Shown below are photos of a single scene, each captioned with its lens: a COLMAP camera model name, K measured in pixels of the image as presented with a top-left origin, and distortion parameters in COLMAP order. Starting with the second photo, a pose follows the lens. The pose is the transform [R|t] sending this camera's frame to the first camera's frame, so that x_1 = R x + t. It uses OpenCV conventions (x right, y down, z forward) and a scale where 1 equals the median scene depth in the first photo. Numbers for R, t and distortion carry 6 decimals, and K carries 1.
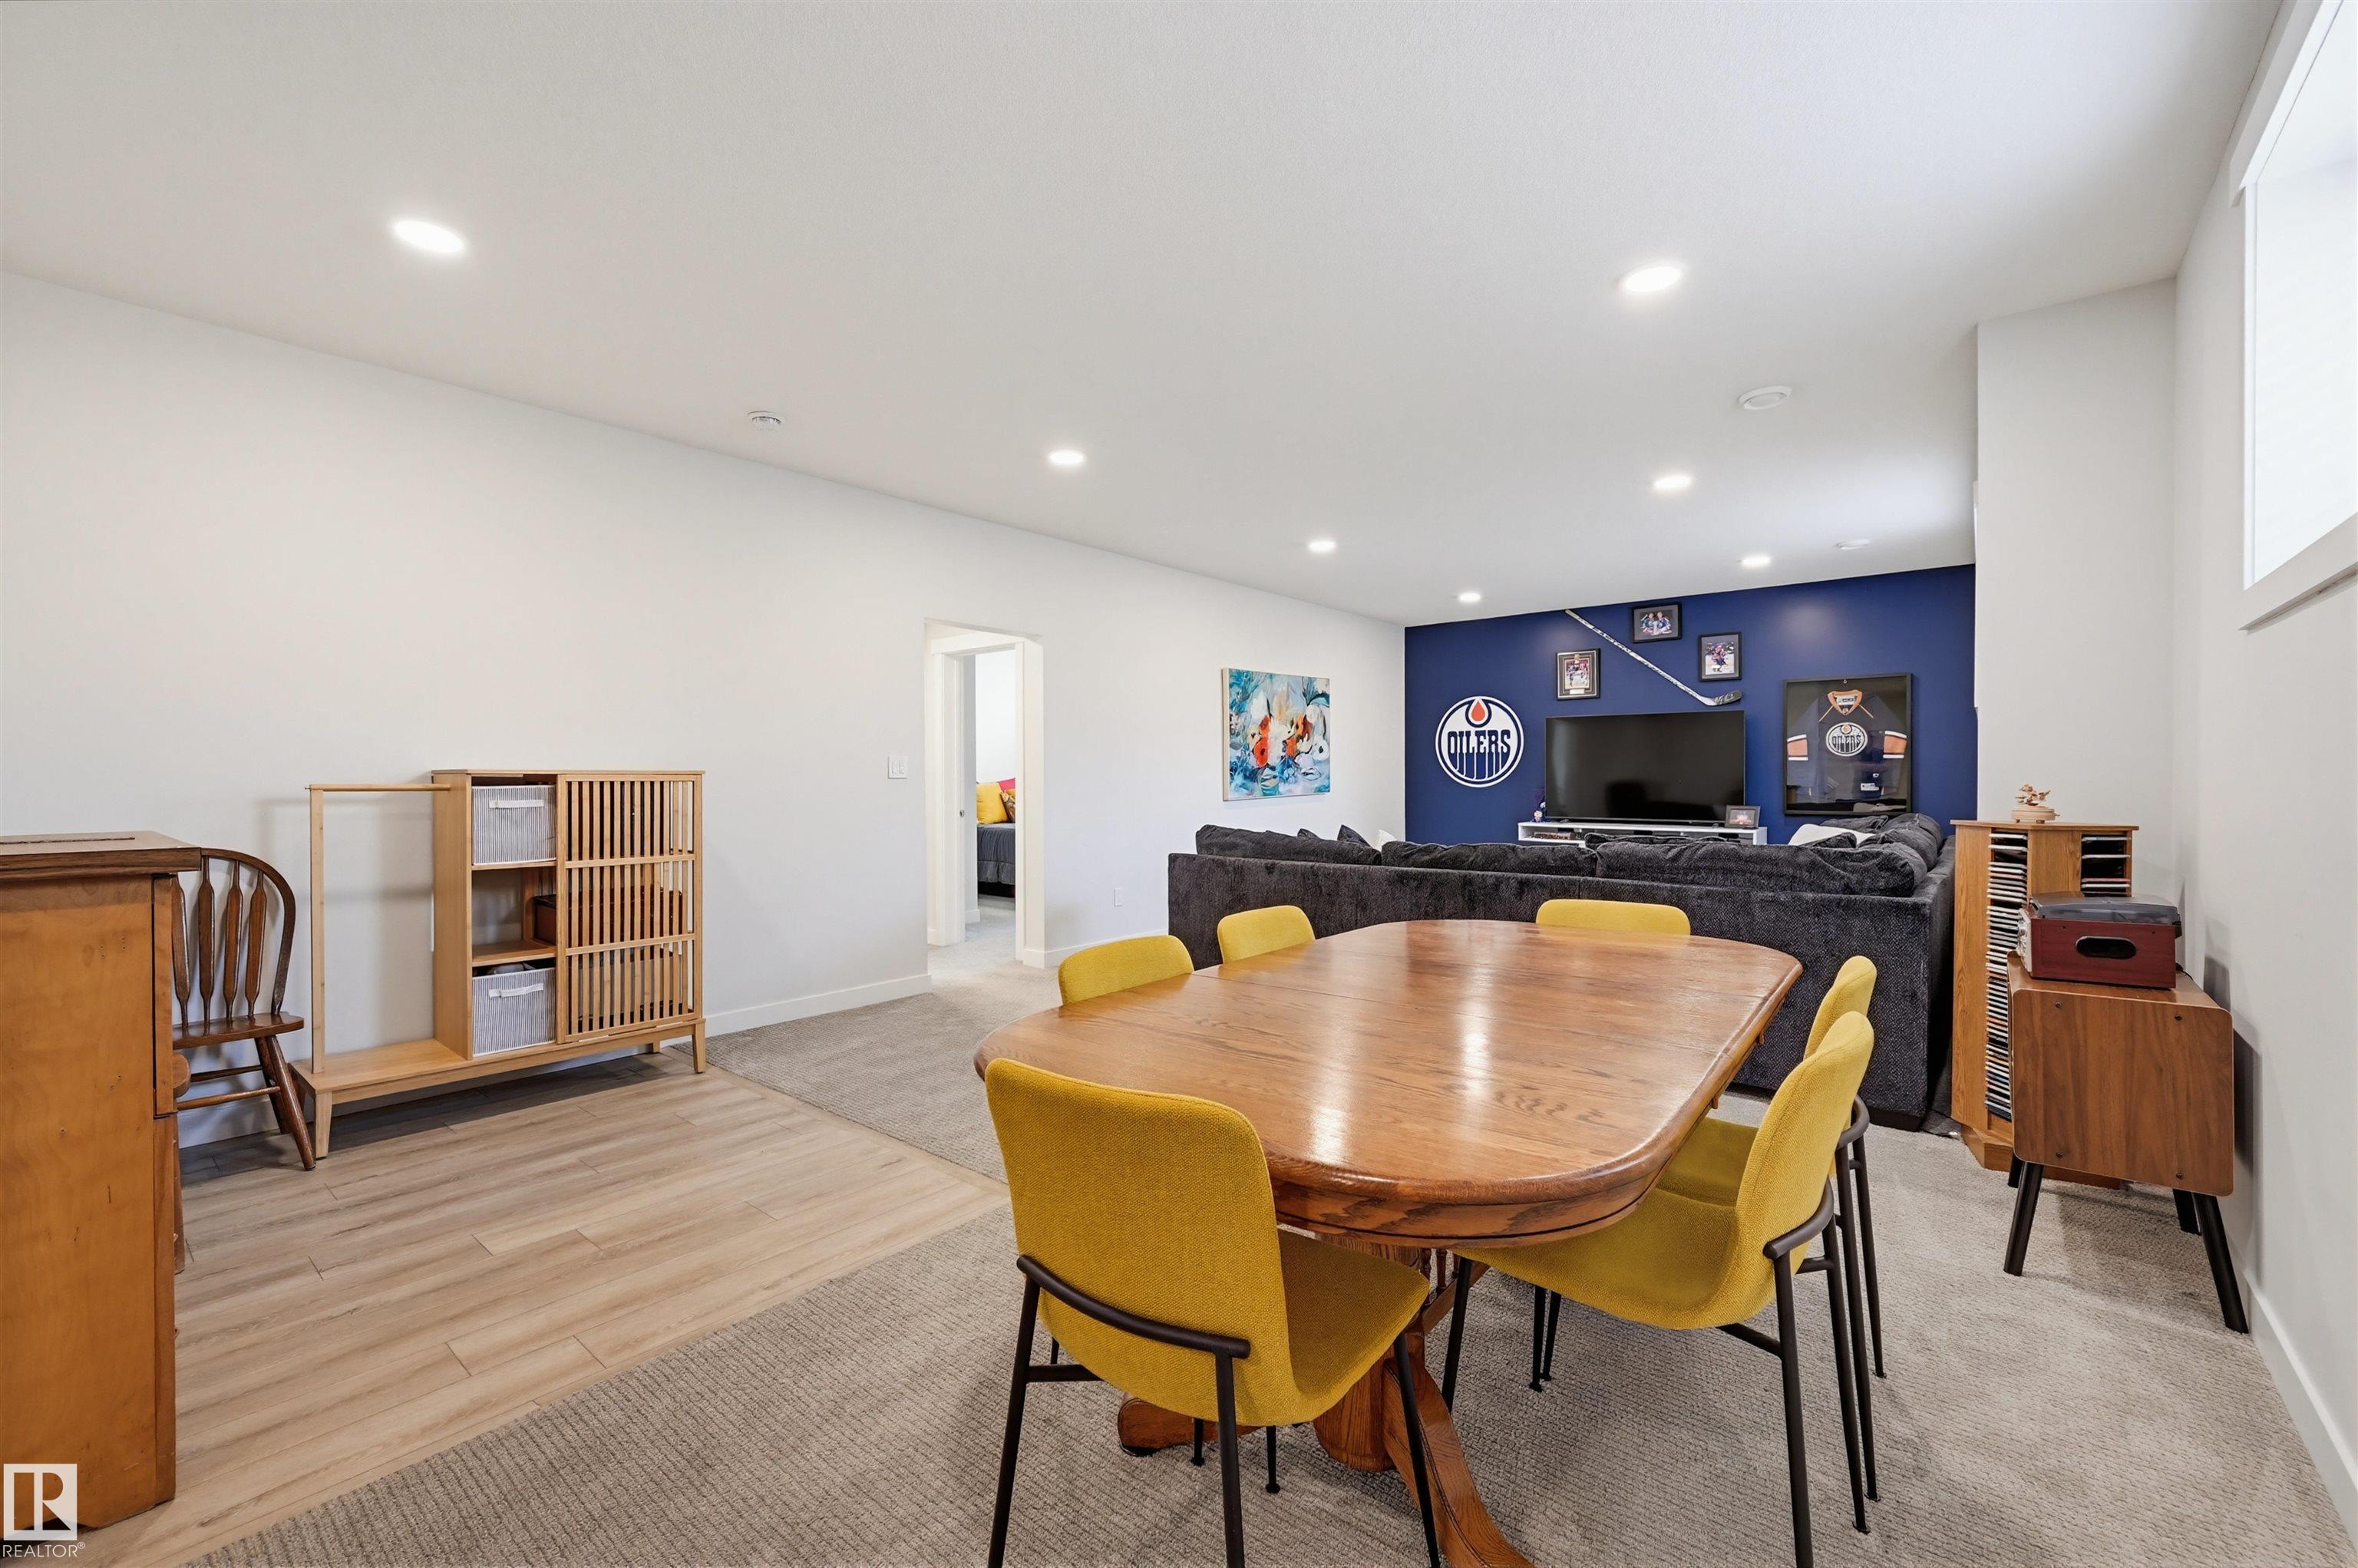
lens RADIAL K [[970.8, 0, 1179.2], [0, 970.8, 783.4], [0, 0, 1]] dist [-0.007221, 0.000133]
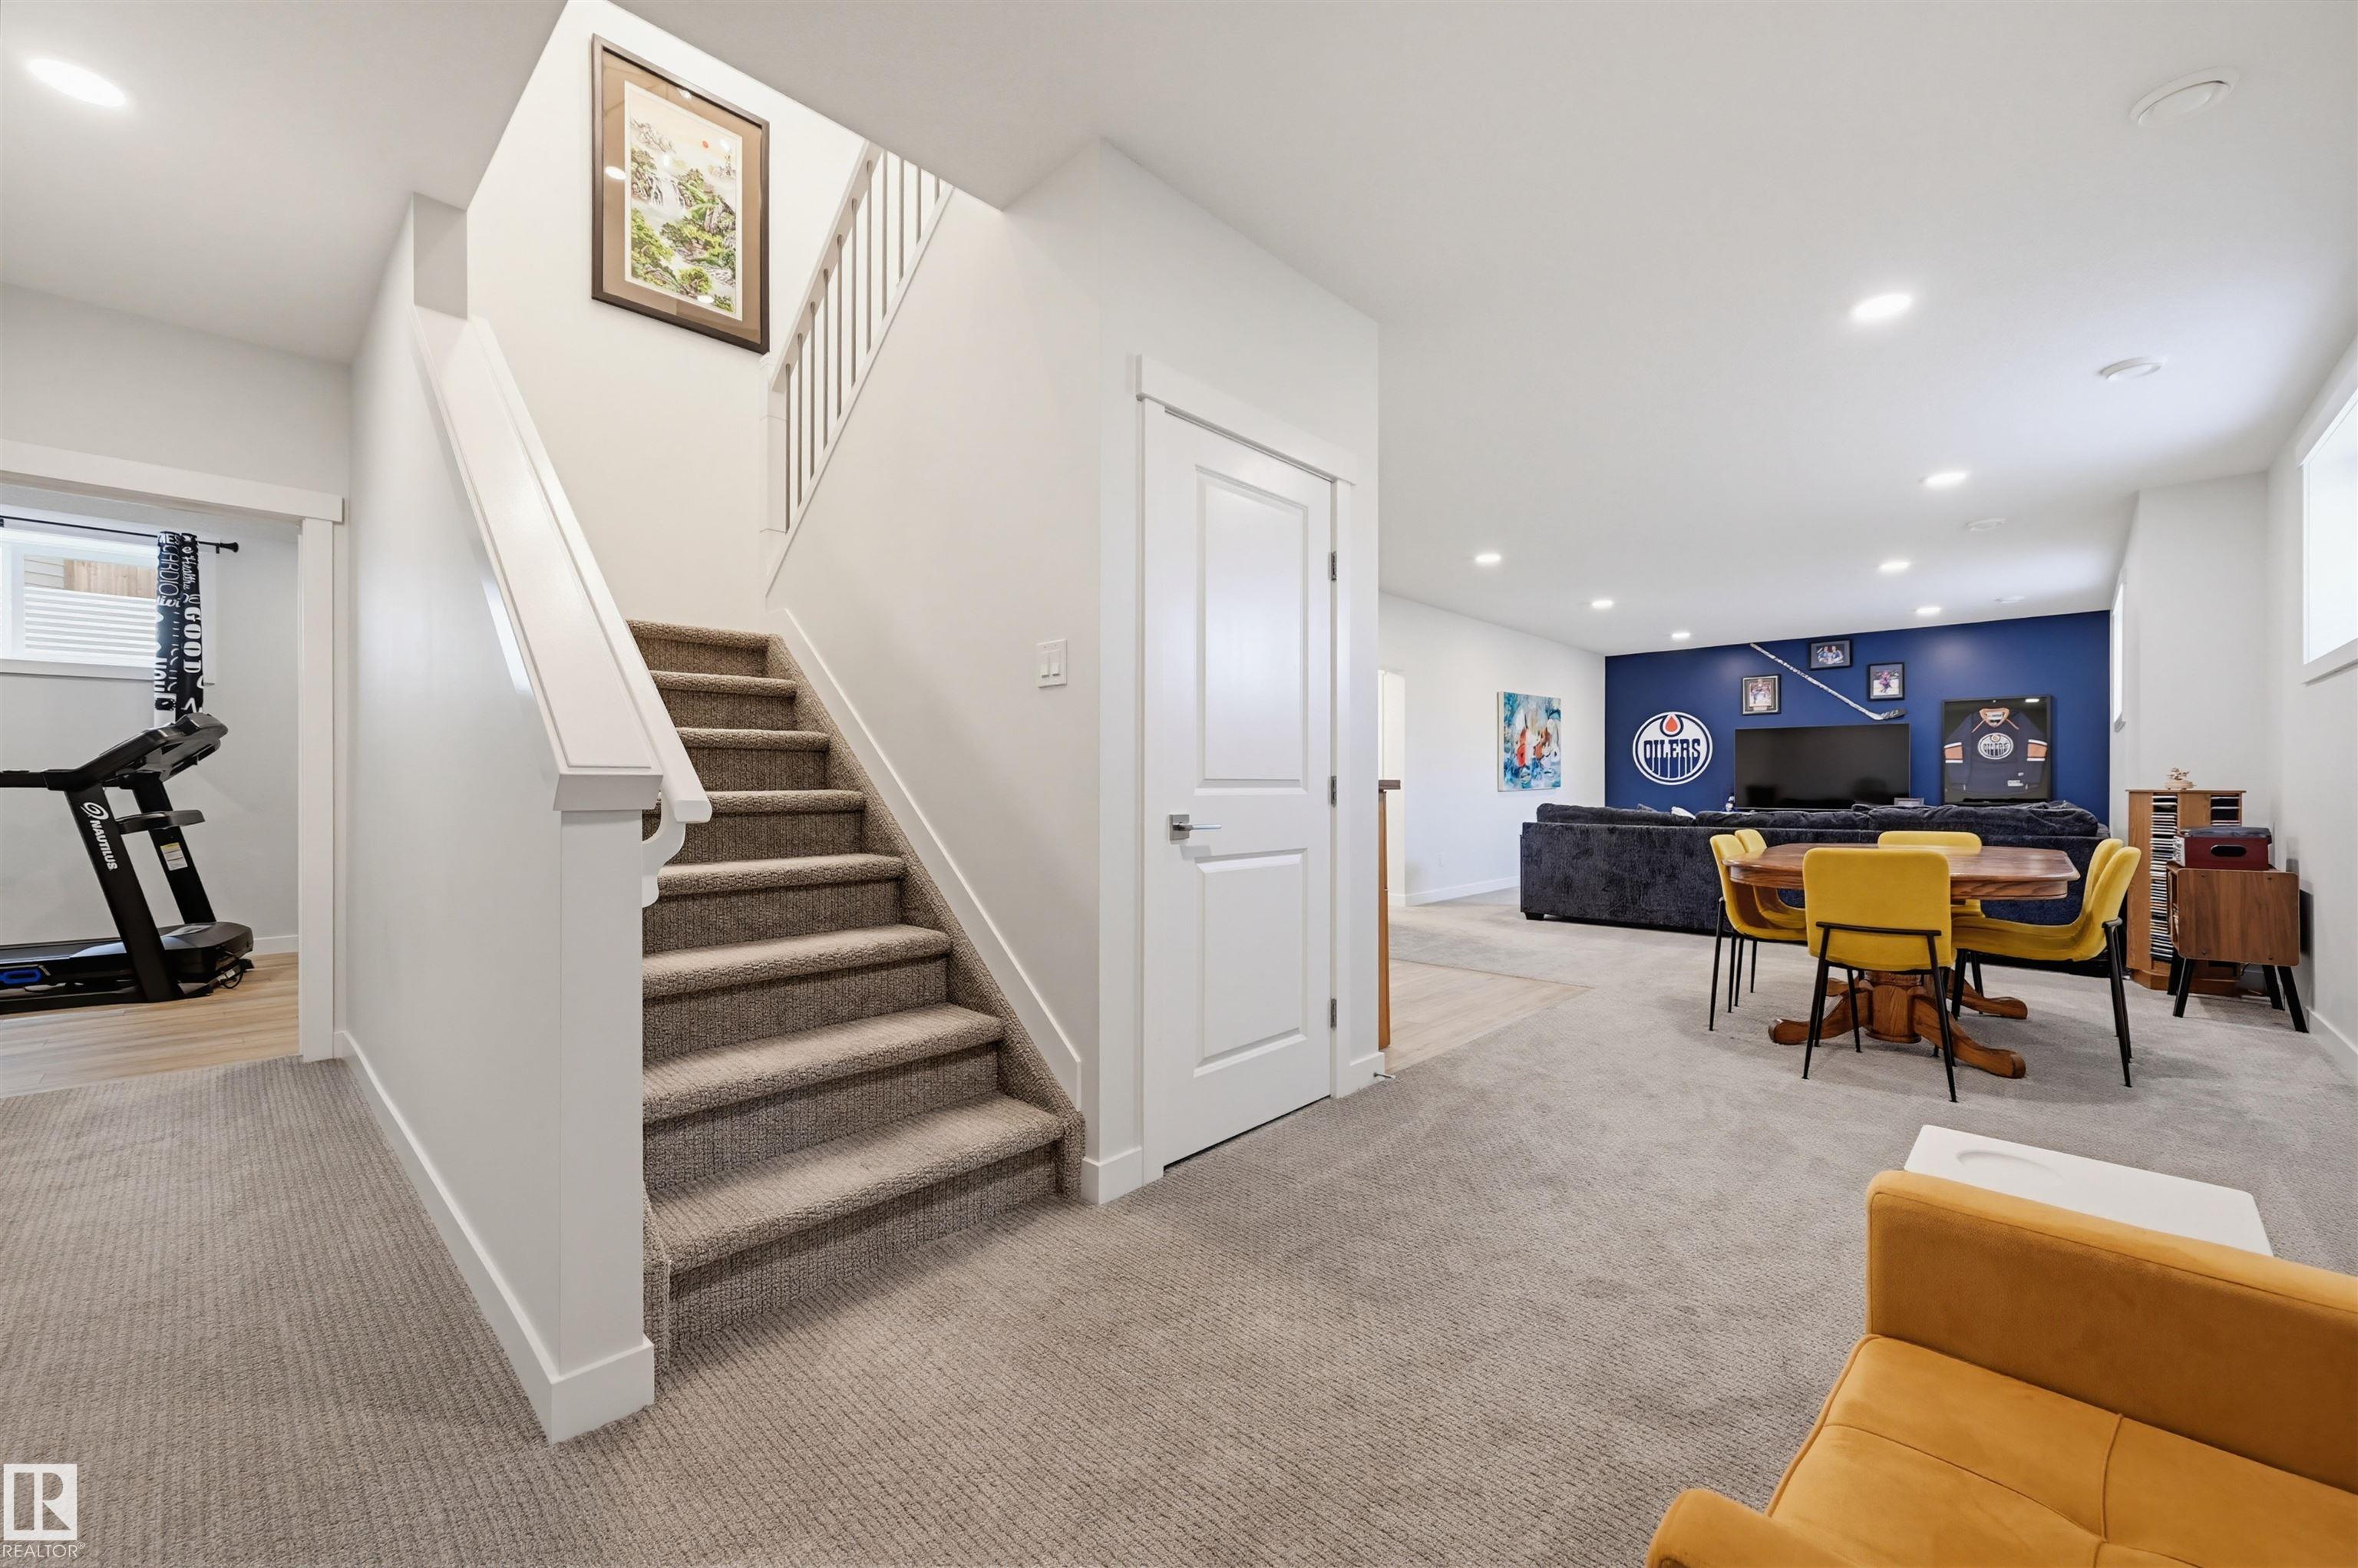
lens RADIAL K [[929.7, 0, 1177.5], [0, 929.7, 784.1], [0, 0, 1]] dist [-0.004024, -0.000432]
pose [[0.997481, 0.005344, -0.070735, -0.302903], [-0.005983, 0.999943, -0.008830, 0.021811], [0.070684, 0.009231, 0.997456, -0.299010]]
